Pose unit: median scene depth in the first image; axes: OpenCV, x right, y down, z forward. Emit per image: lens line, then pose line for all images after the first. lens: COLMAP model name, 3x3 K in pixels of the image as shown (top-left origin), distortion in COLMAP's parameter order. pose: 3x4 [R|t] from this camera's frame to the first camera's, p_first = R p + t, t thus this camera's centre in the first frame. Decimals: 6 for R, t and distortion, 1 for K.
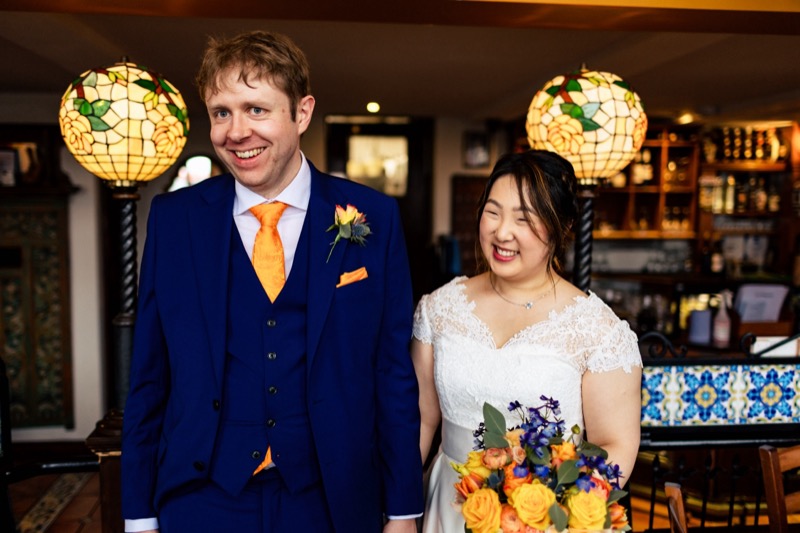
lens RADIAL K [[766.2, 0, 401.0], [0, 766.2, 267.9], [0, 0, 1]] dist [0.009965, -0.008270]
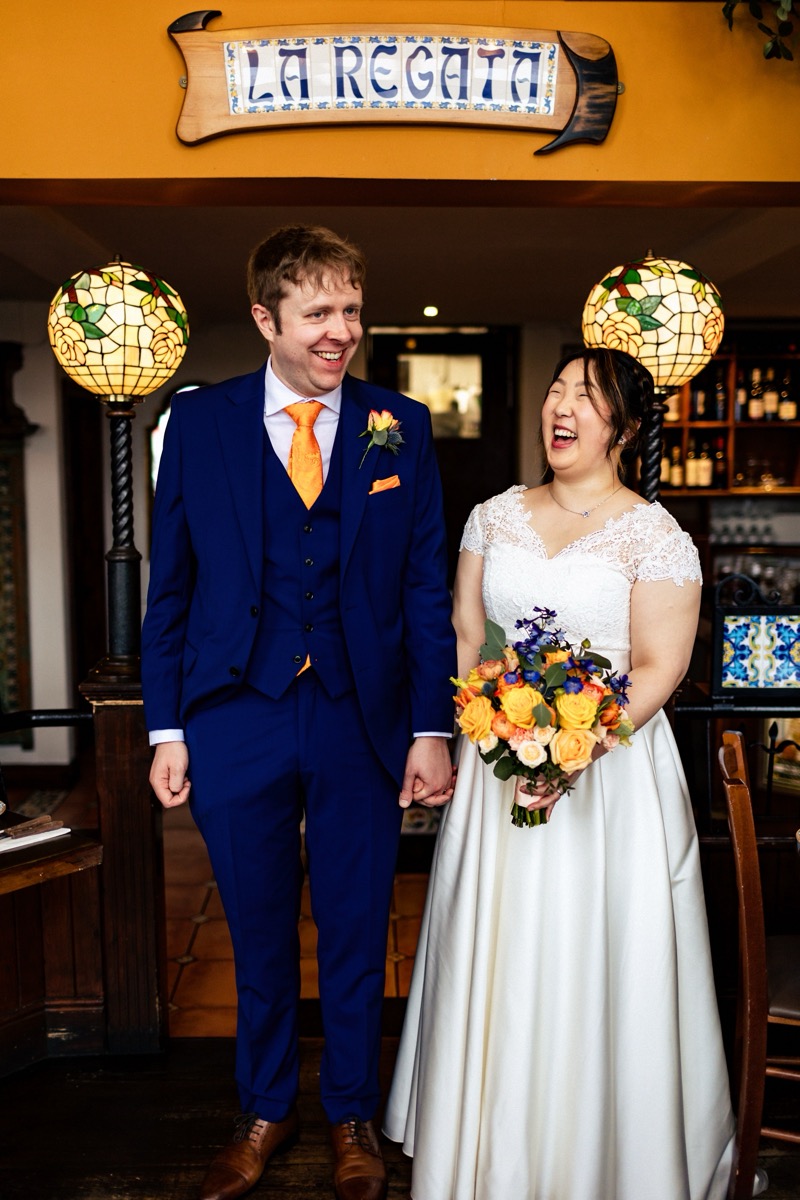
lens RADIAL K [[1193.7, 0, 393.3], [0, 1193.7, 604.8], [0, 0, 1]] dist [0.009135, -0.008551]
pose [[0.996162, 0.002503, -0.087488, 0.077157], [0.000272, 0.999498, 0.031695, 0.083733], [0.087524, -0.031597, 0.995661, -0.353774]]
